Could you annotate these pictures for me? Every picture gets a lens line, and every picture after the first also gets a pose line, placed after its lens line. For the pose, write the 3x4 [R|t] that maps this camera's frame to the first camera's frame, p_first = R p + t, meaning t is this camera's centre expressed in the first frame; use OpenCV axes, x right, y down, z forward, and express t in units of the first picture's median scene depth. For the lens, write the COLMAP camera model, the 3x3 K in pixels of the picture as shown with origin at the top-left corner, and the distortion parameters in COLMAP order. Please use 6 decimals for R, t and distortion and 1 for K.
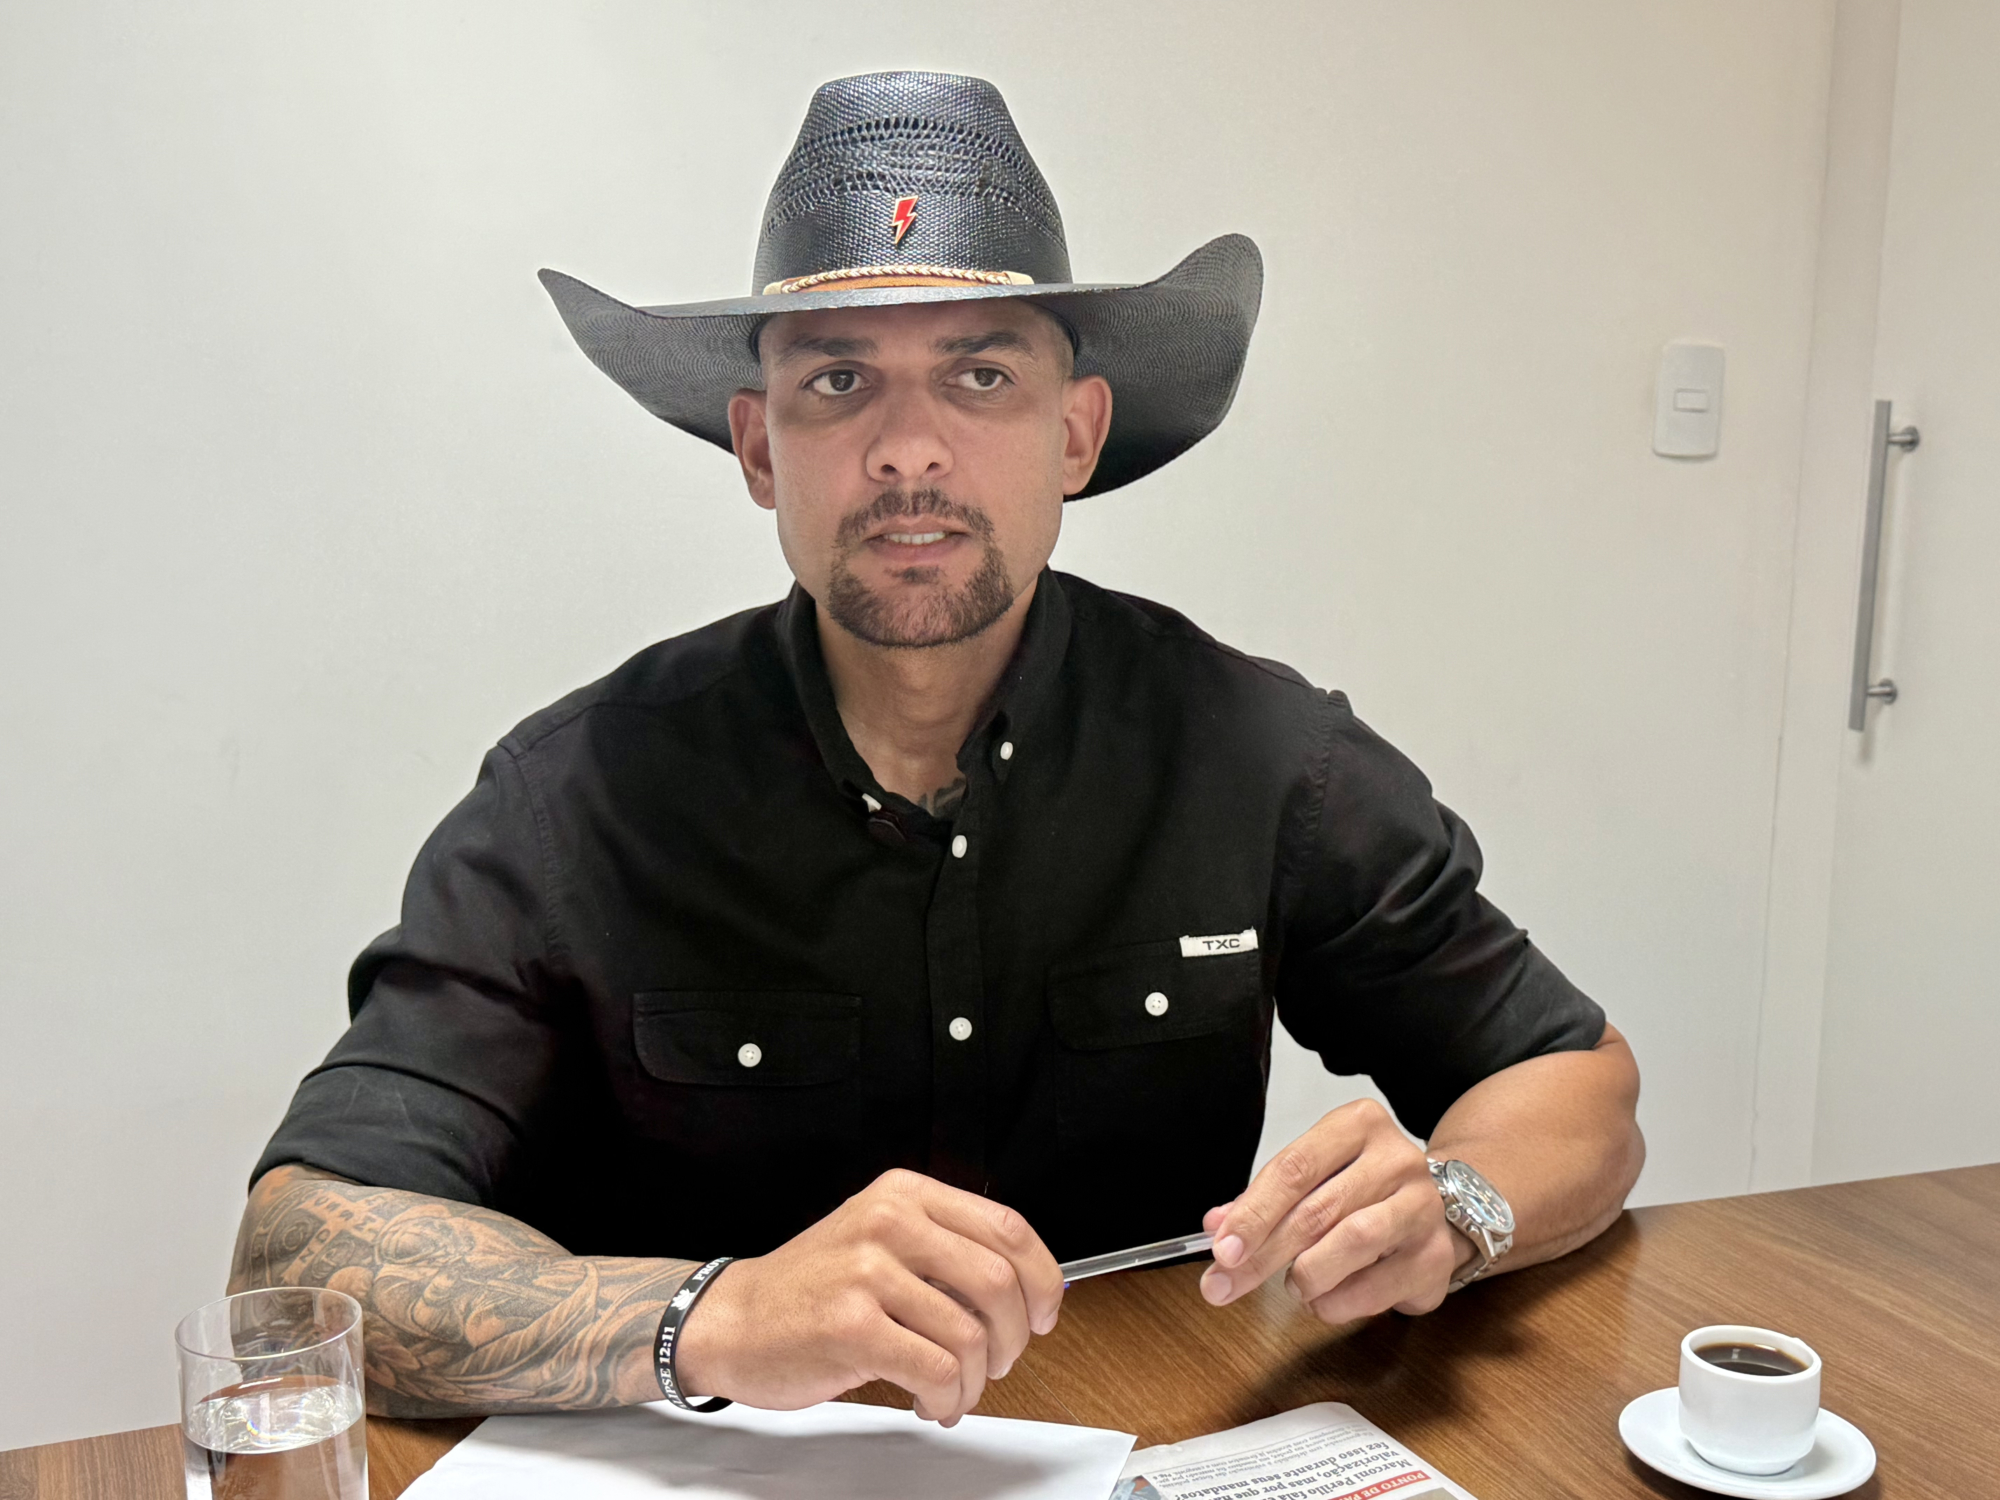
lens RADIAL K [[2439.4, 0, 1015.2], [0, 2439.4, 766.1], [0, 0, 1]] dist [-0.029289, 0.000000]
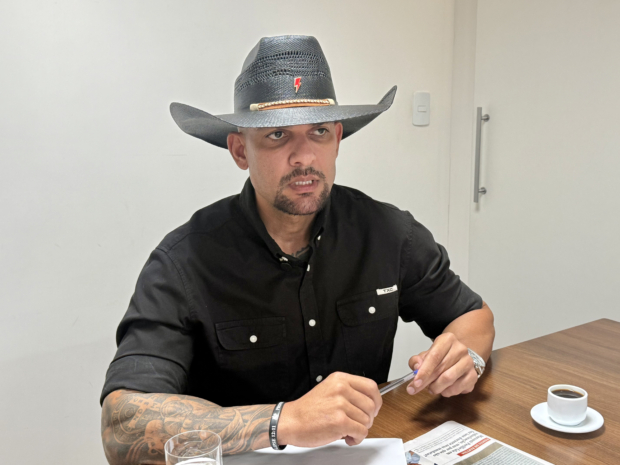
lens RADIAL K [[756.2, 0, 316.0], [0, 756.2, 234.1], [0, 0, 1]] dist [-0.029289, 0.000000]
pose [[0.973584, -0.081876, 0.213142, -0.230712], [0.076780, 0.996531, 0.032096, -0.046087], [-0.215031, -0.014883, 0.976494, -0.003880]]
